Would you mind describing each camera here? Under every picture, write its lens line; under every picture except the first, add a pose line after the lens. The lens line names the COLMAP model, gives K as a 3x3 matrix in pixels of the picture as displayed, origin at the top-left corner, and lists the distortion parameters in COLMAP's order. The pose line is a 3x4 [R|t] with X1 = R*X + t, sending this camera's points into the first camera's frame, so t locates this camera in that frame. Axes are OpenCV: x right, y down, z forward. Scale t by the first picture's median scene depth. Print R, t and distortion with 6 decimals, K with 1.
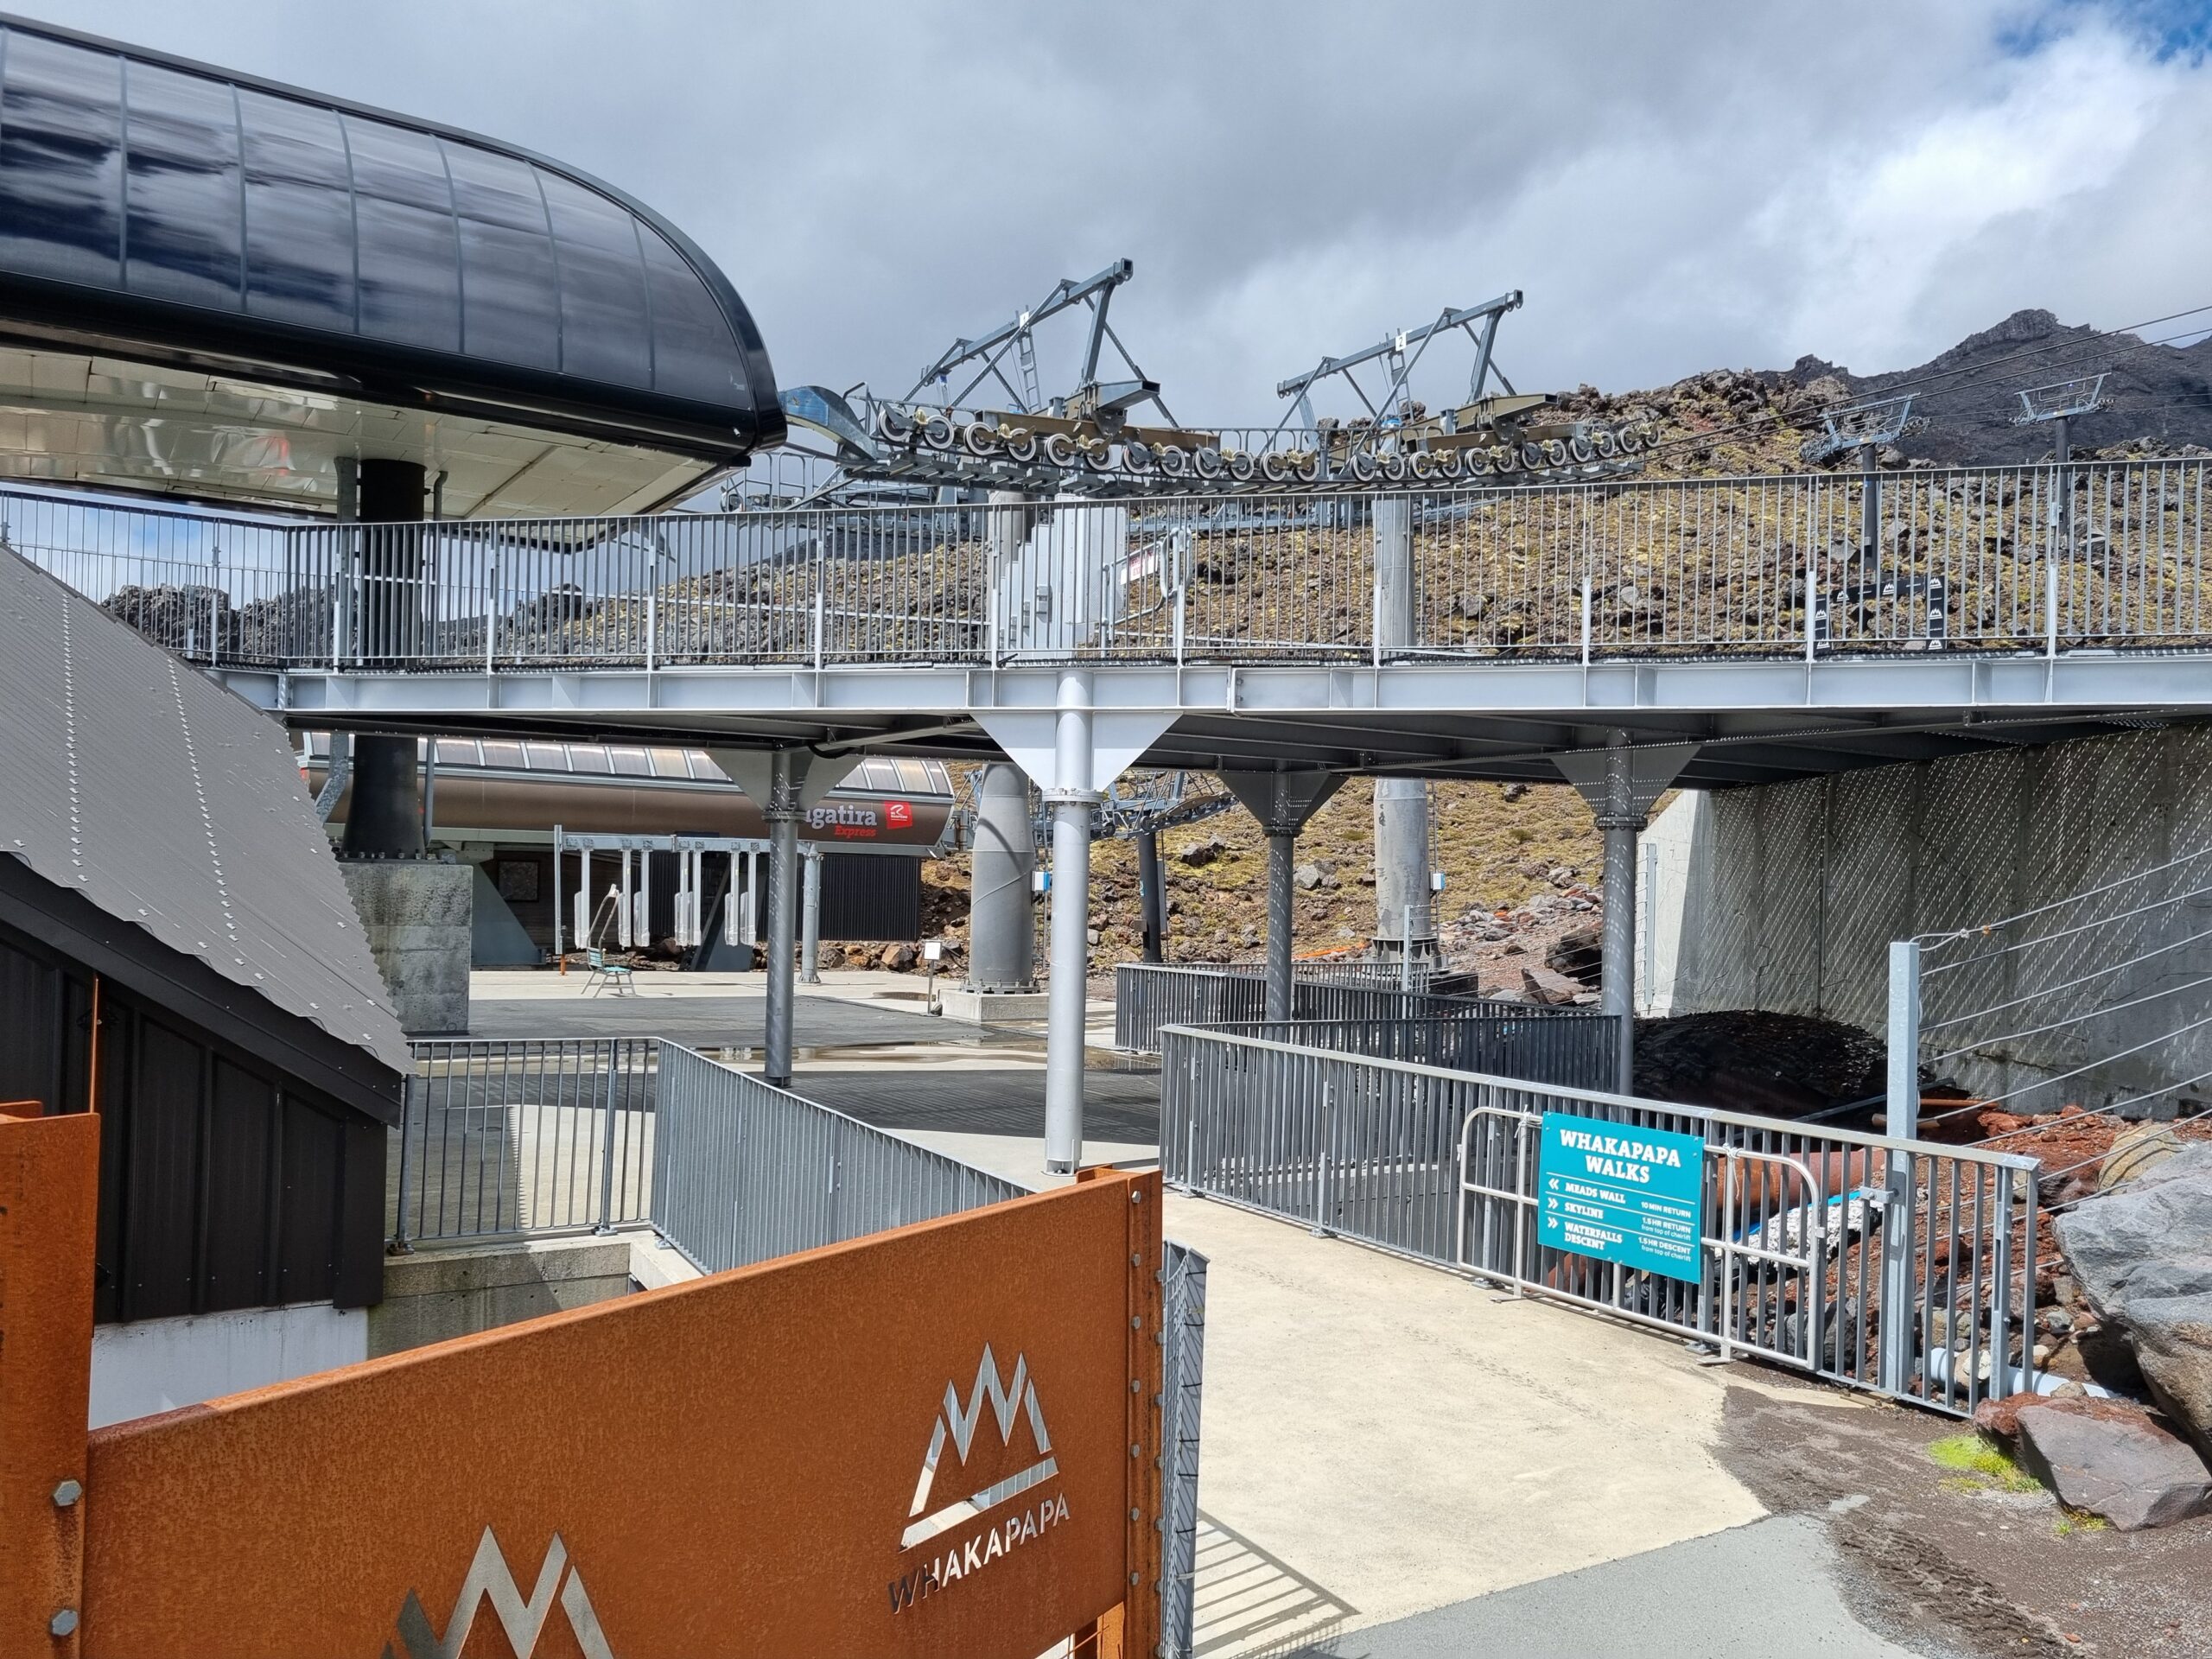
lens RADIAL K [[1649.6, 0, 1102.7], [0, 1649.6, 841.5], [0, 0, 1]] dist [0.056817, -0.003355]
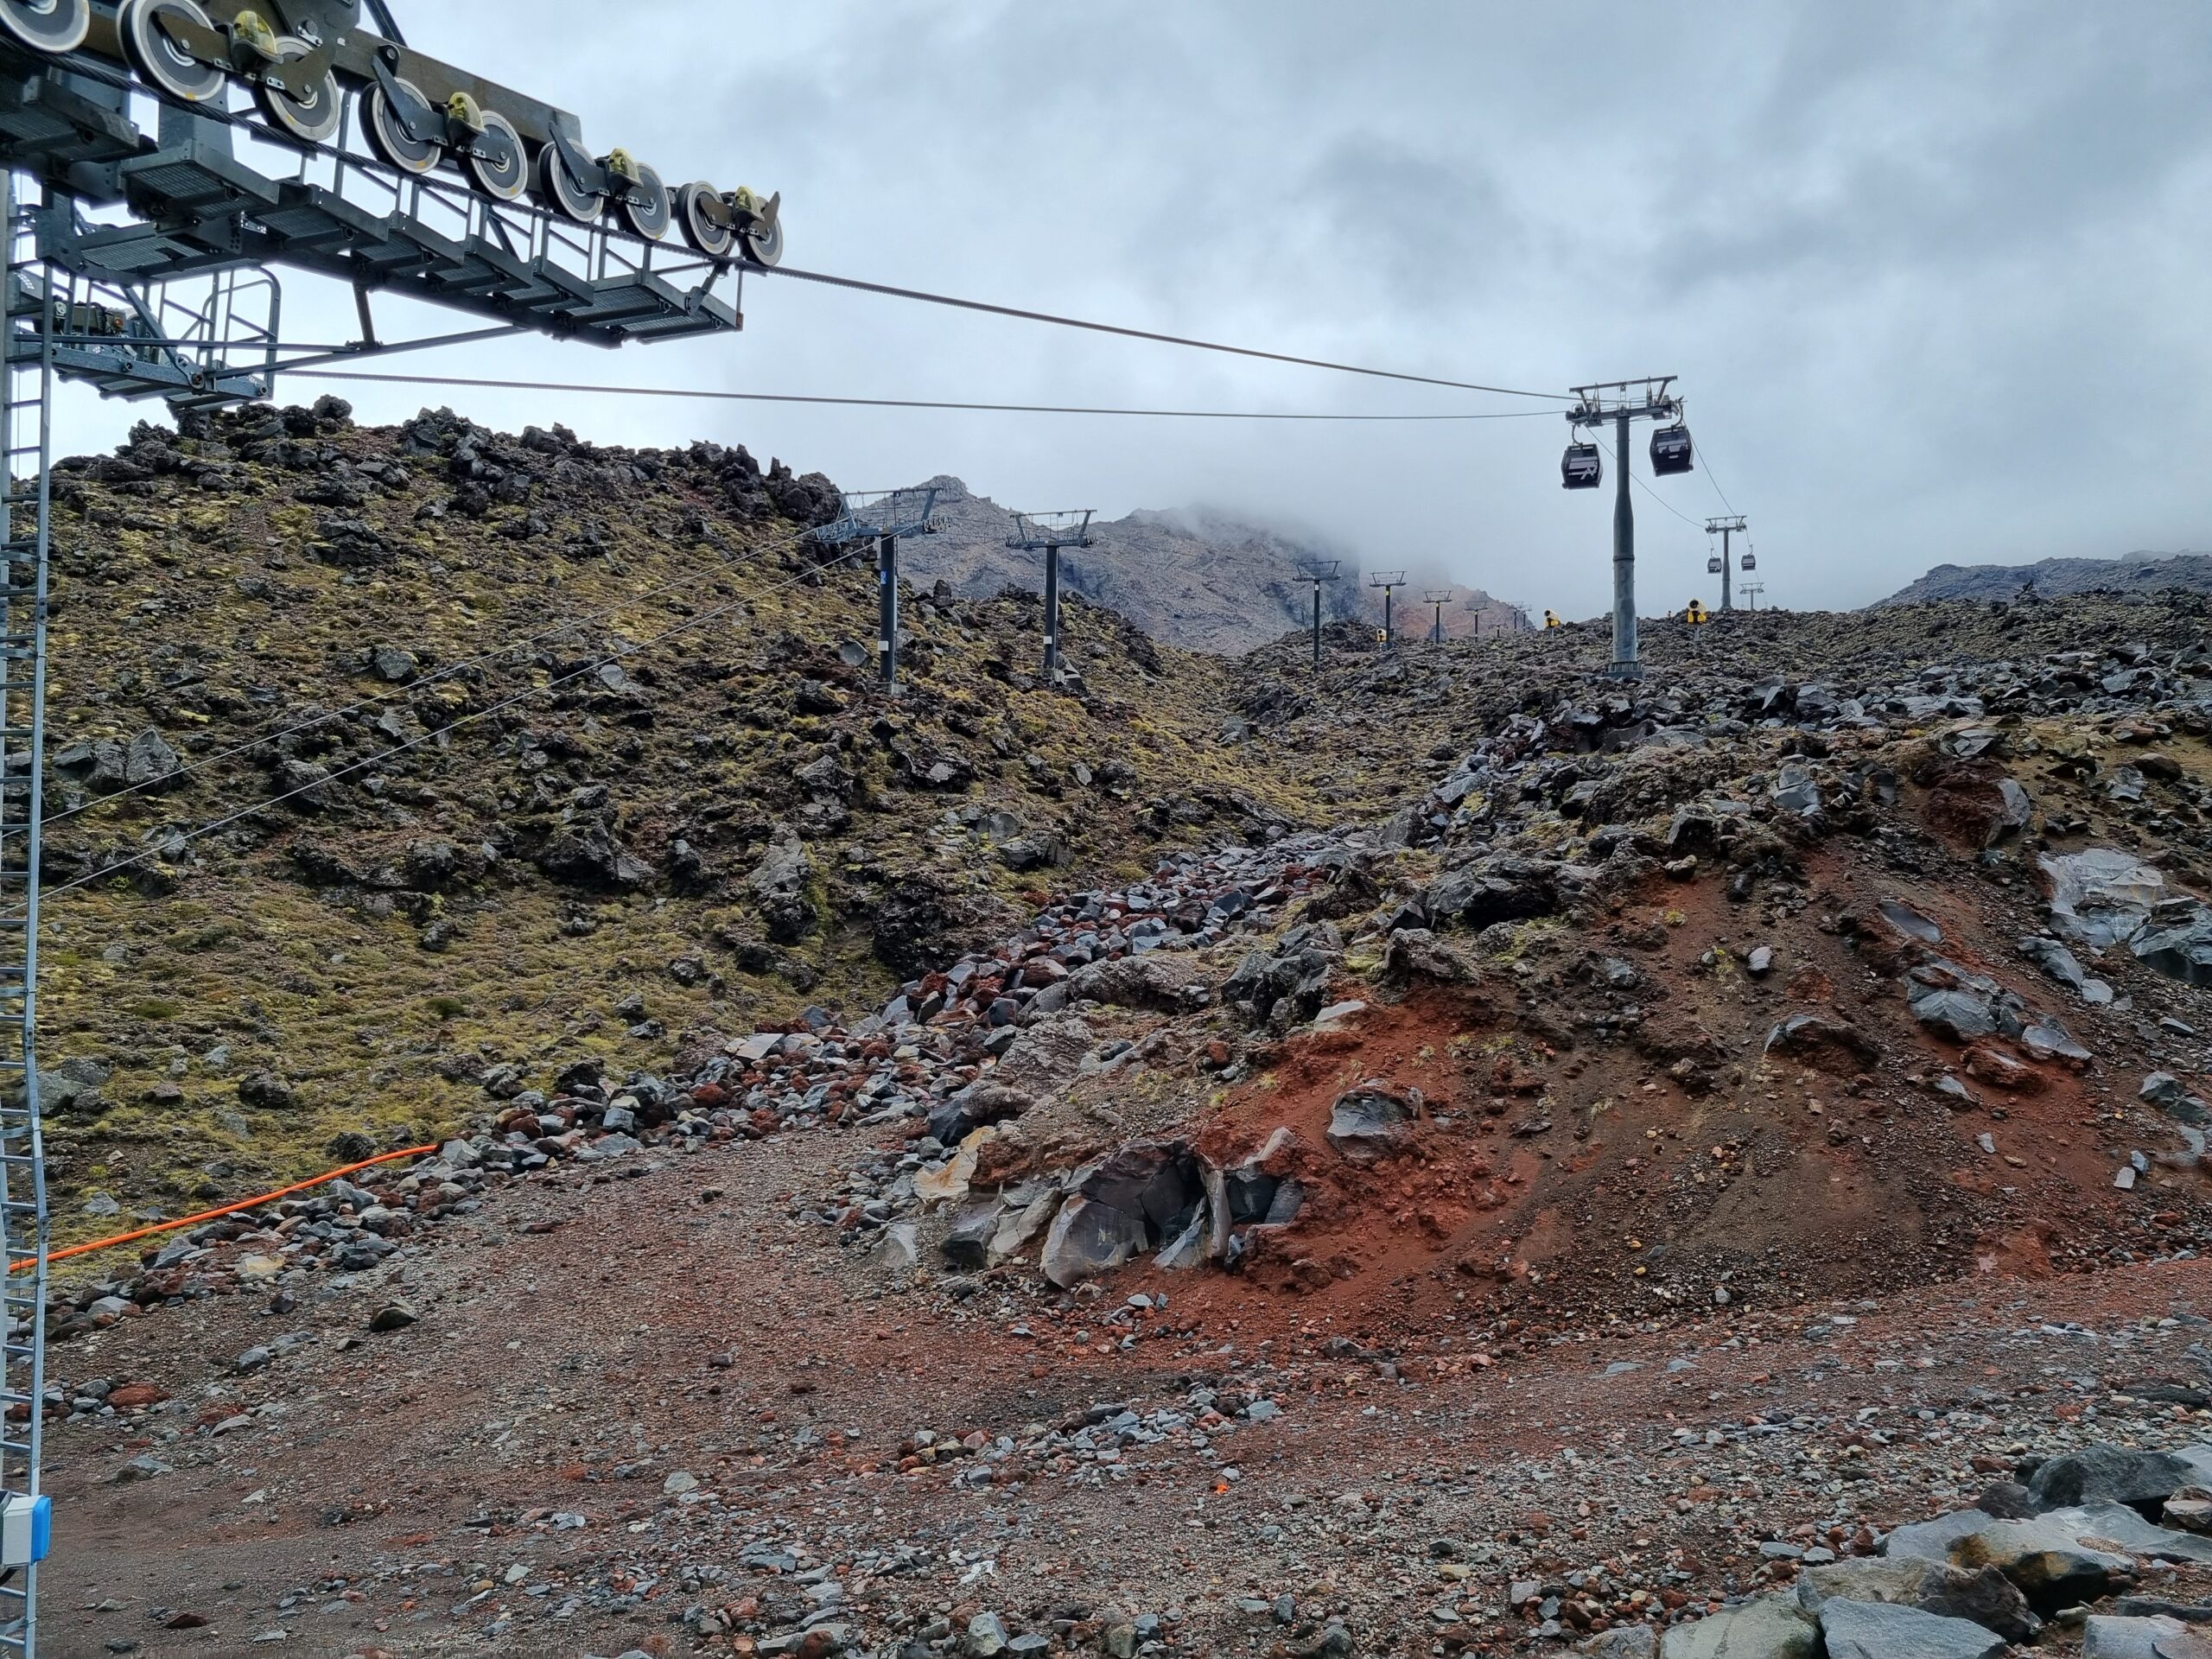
lens RADIAL K [[1649.6, 0, 1097.6], [0, 1649.6, 835.1], [0, 0, 1]] dist [0.056817, -0.003355]
pose [[0.821229, 0.054602, 0.567980, 0.064838], [-0.023885, 0.997828, -0.061390, -0.030596], [-0.570098, 0.036849, 0.820750, 0.228073]]
